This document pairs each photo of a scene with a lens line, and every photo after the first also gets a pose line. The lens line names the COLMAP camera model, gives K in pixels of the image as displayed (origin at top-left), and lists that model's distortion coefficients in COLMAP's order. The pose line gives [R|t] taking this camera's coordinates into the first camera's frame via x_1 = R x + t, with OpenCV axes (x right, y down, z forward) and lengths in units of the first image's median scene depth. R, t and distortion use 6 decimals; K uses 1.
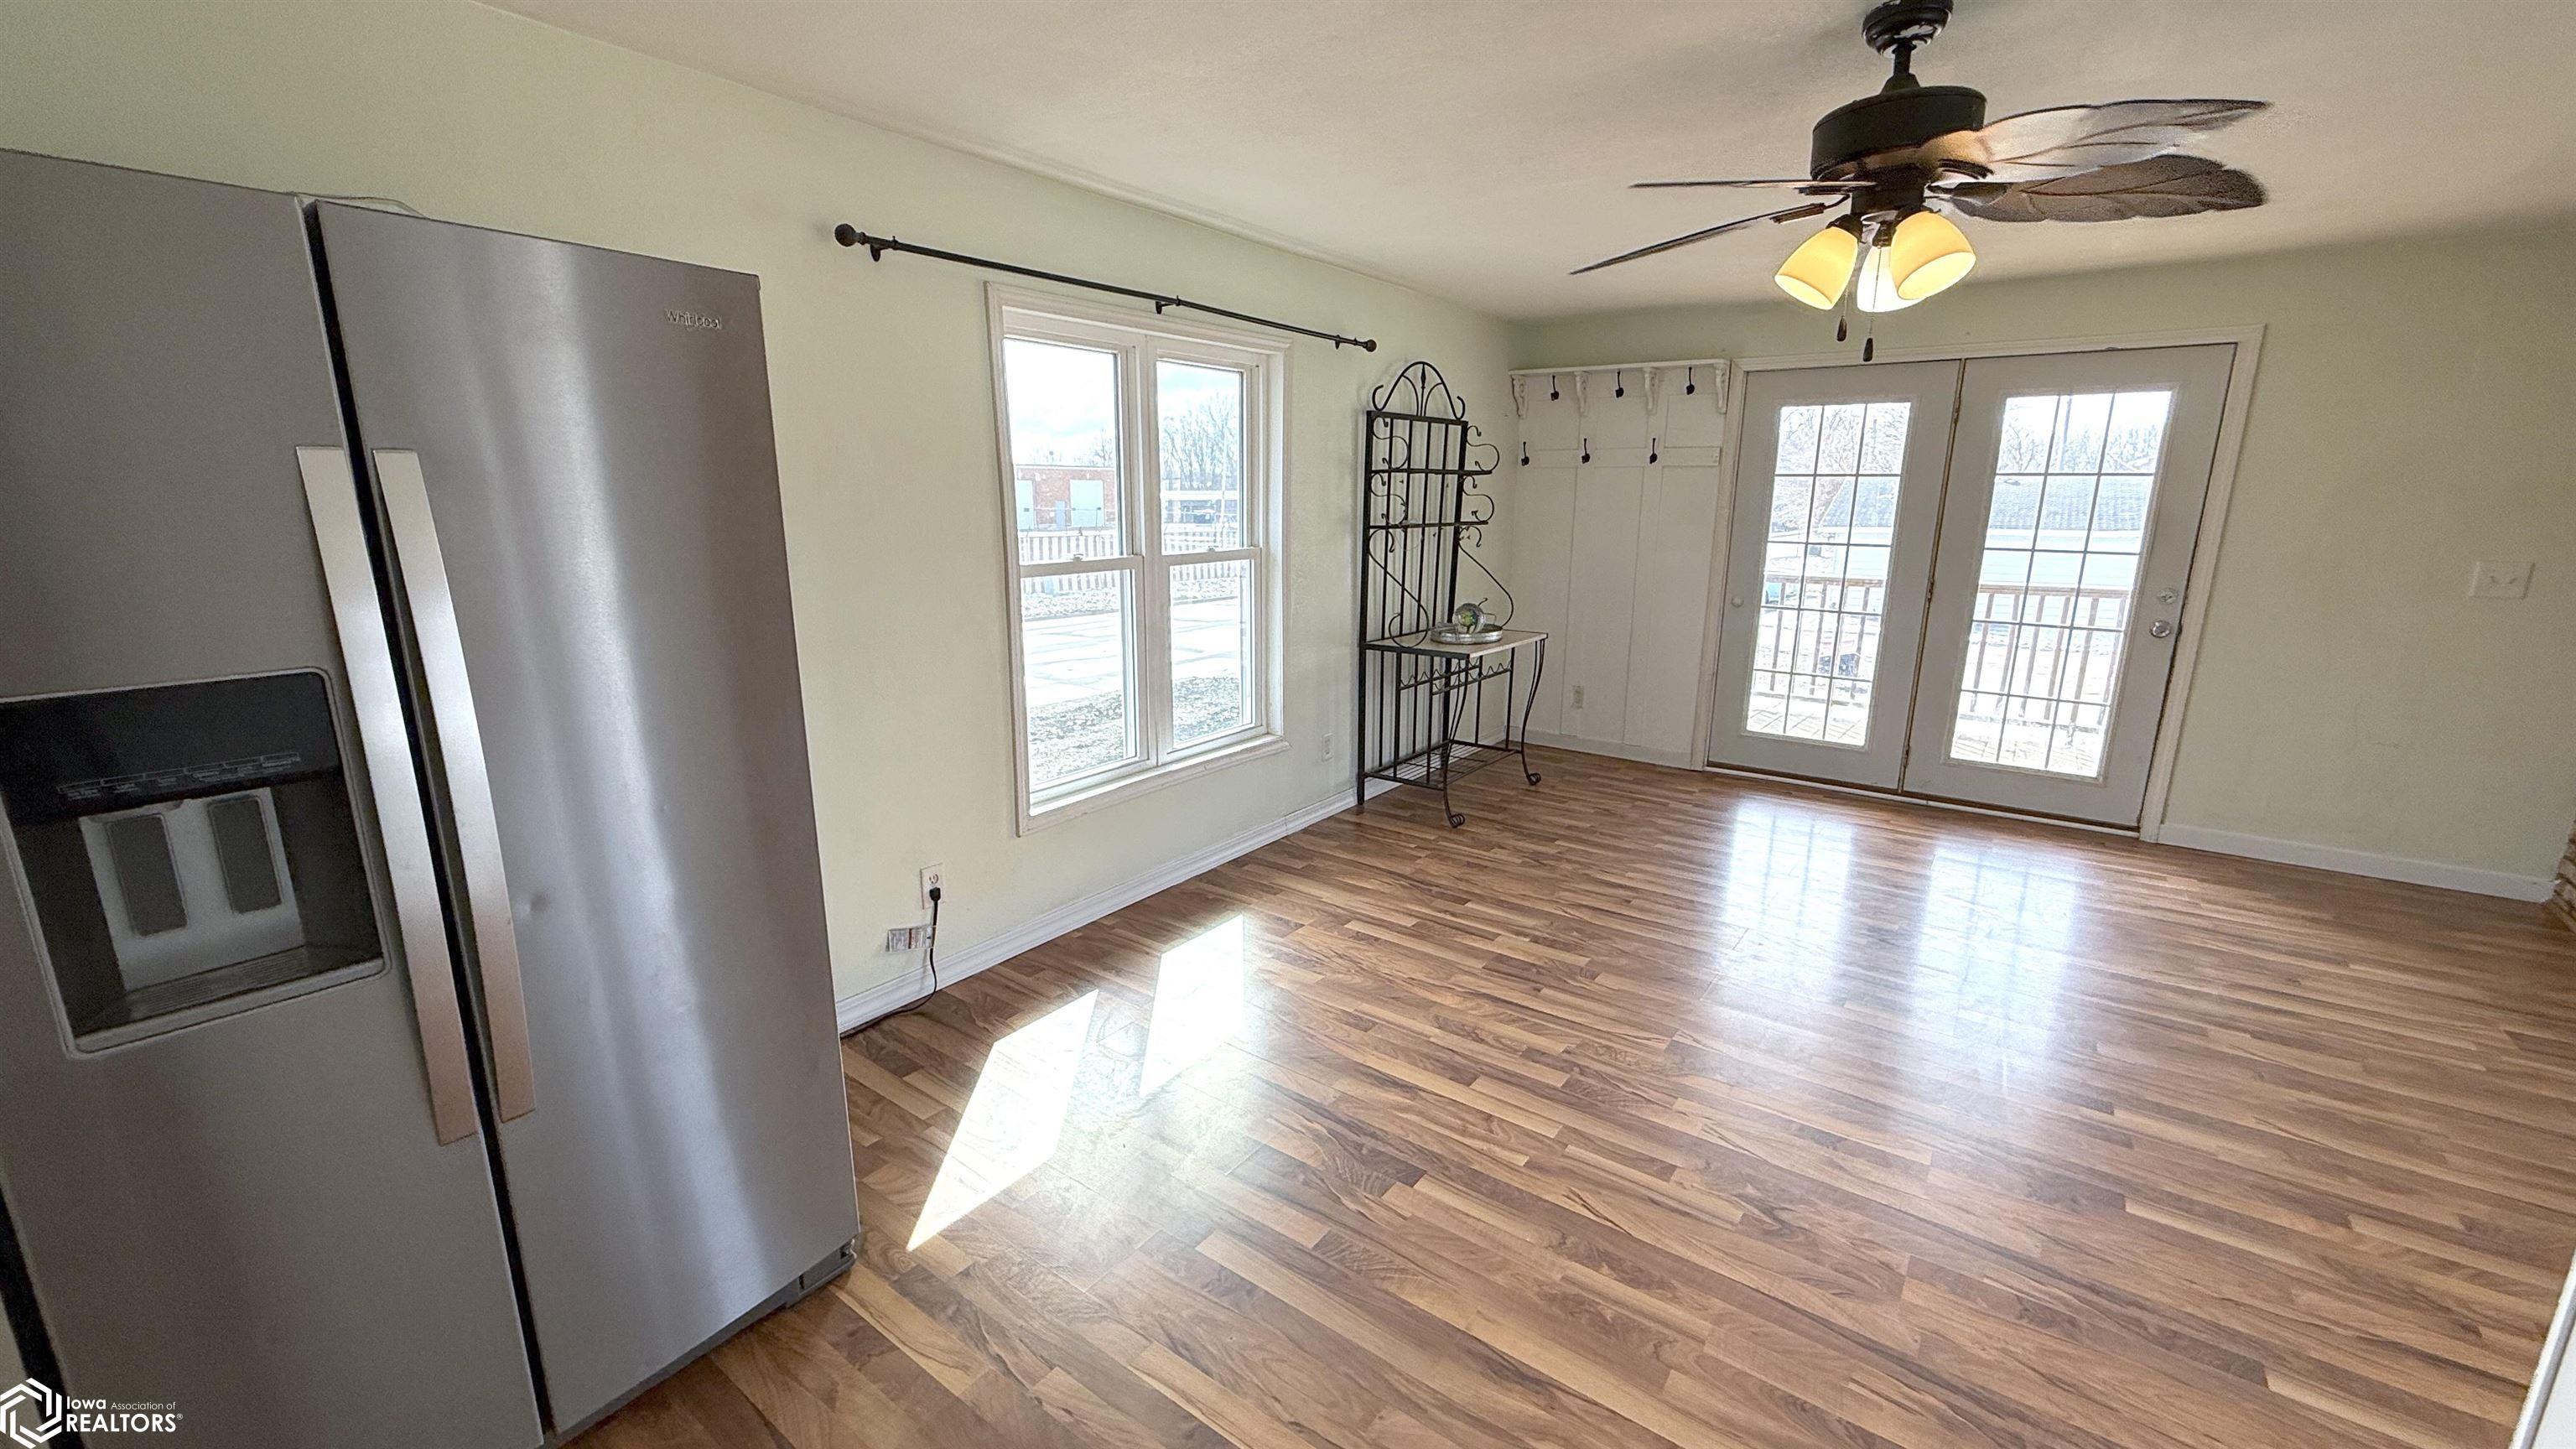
lens RADIAL K [[1022.6, 0, 1278.6], [0, 1022.6, 724.6], [0, 0, 1]] dist [-0.000169, 0.000134]
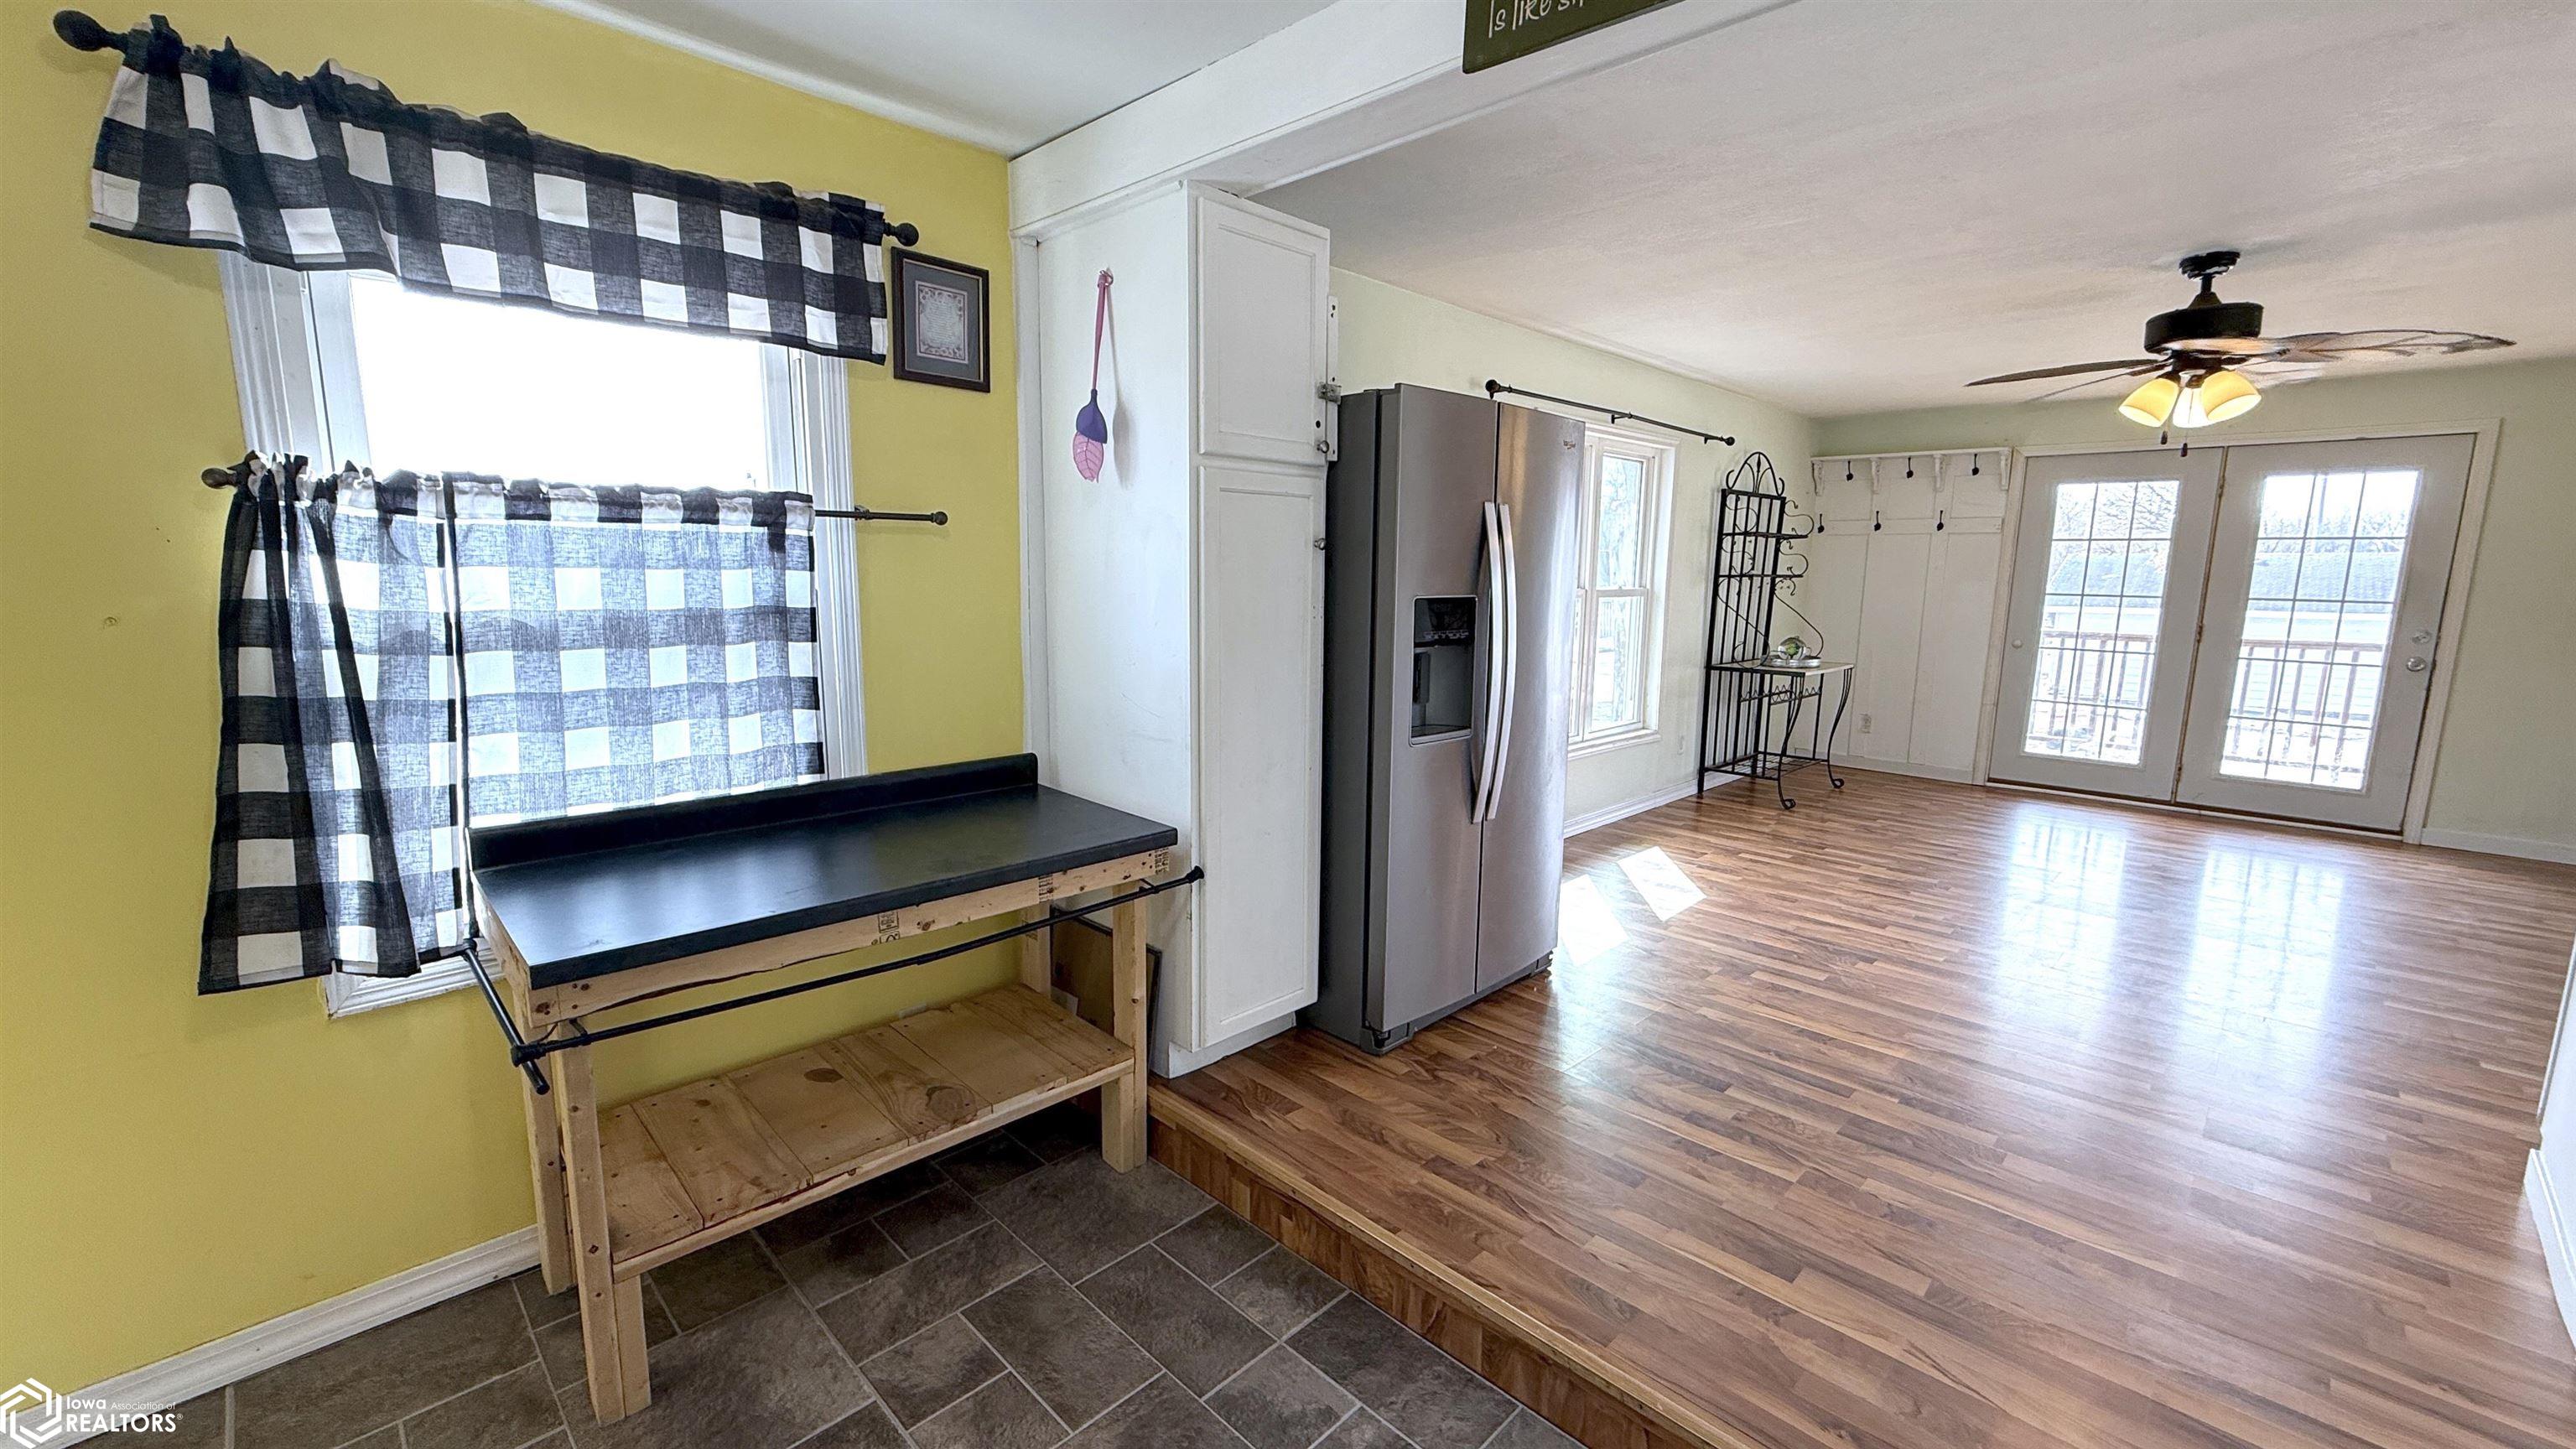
lens RADIAL K [[1022.6, 0, 1281.9], [0, 1022.6, 726.7], [0, 0, 1]] dist [-0.000169, 0.000134]
pose [[0.989275, 0.030283, -0.142891, -0.286367], [-0.040448, 0.996812, -0.068777, 0.117154], [0.140353, 0.073819, 0.987346, -0.372981]]
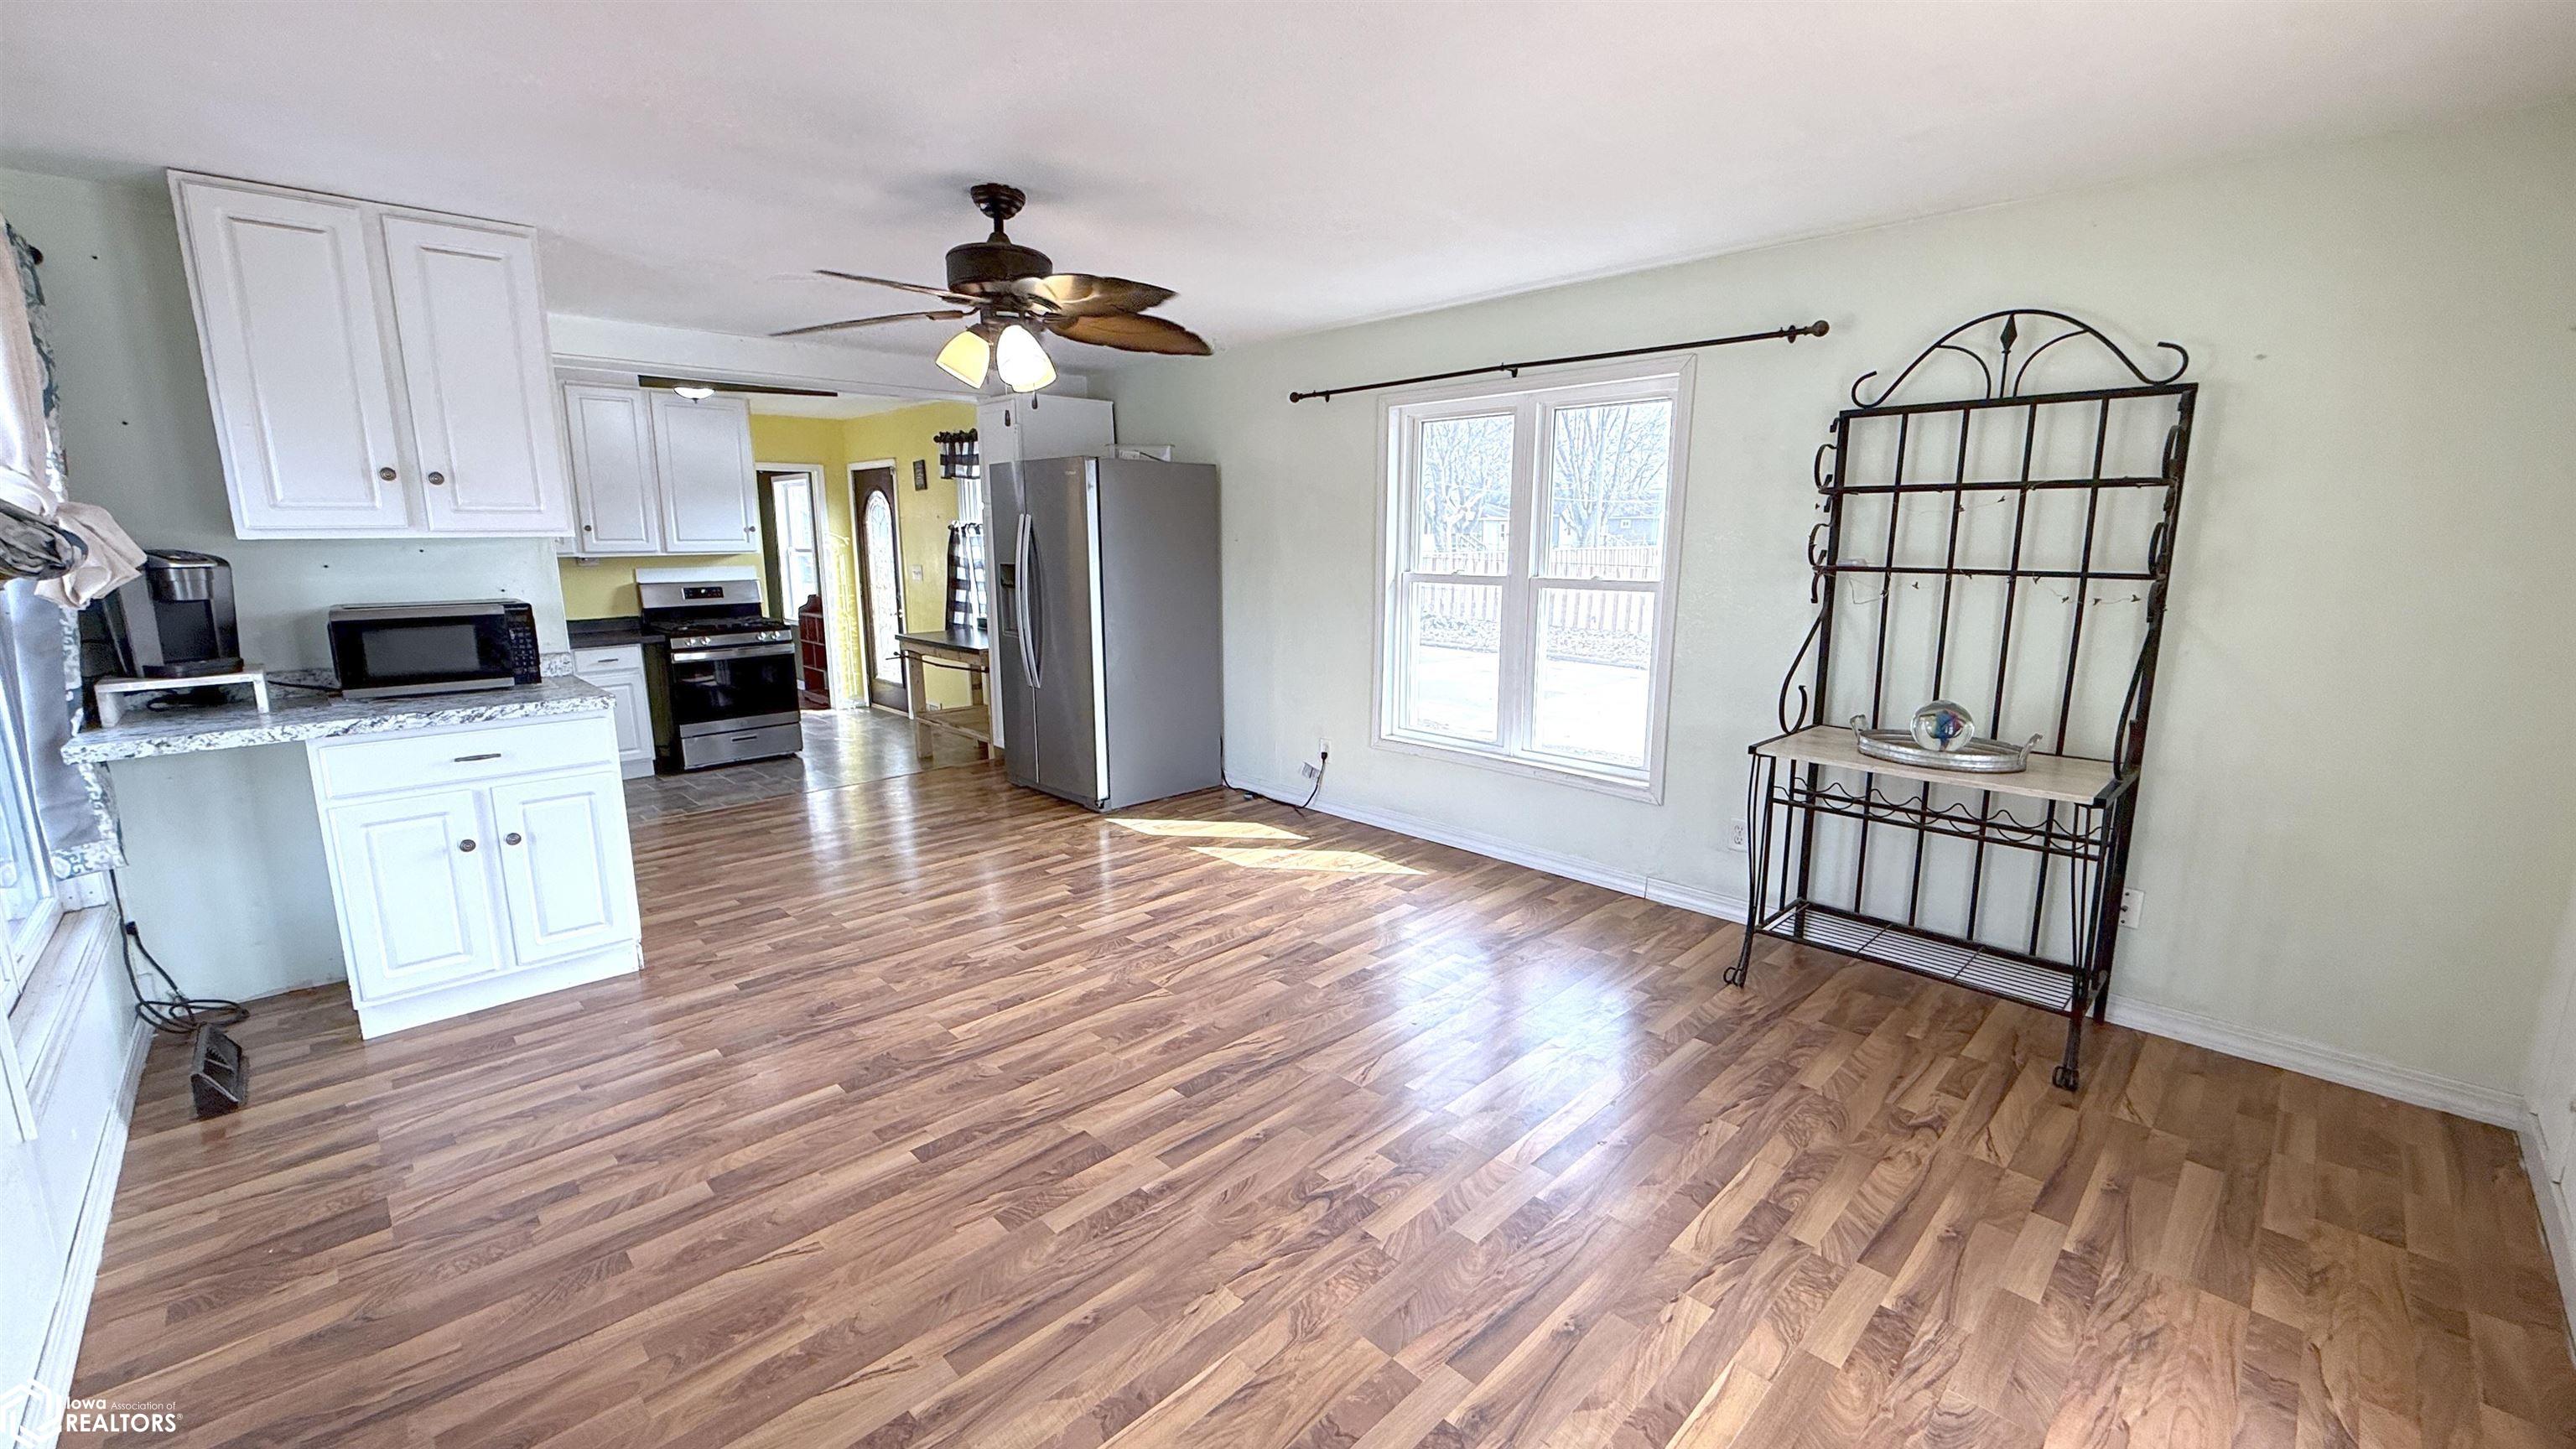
lens RADIAL K [[1022.6, 0, 1281.6], [0, 1022.6, 711.8], [0, 0, 1]] dist [-0.000169, 0.000134]
pose [[-0.159603, 0.168831, -0.972637, 0.931093], [-0.219796, 0.954458, 0.201742, -0.163896], [0.962401, 0.245980, -0.115226, 0.768757]]
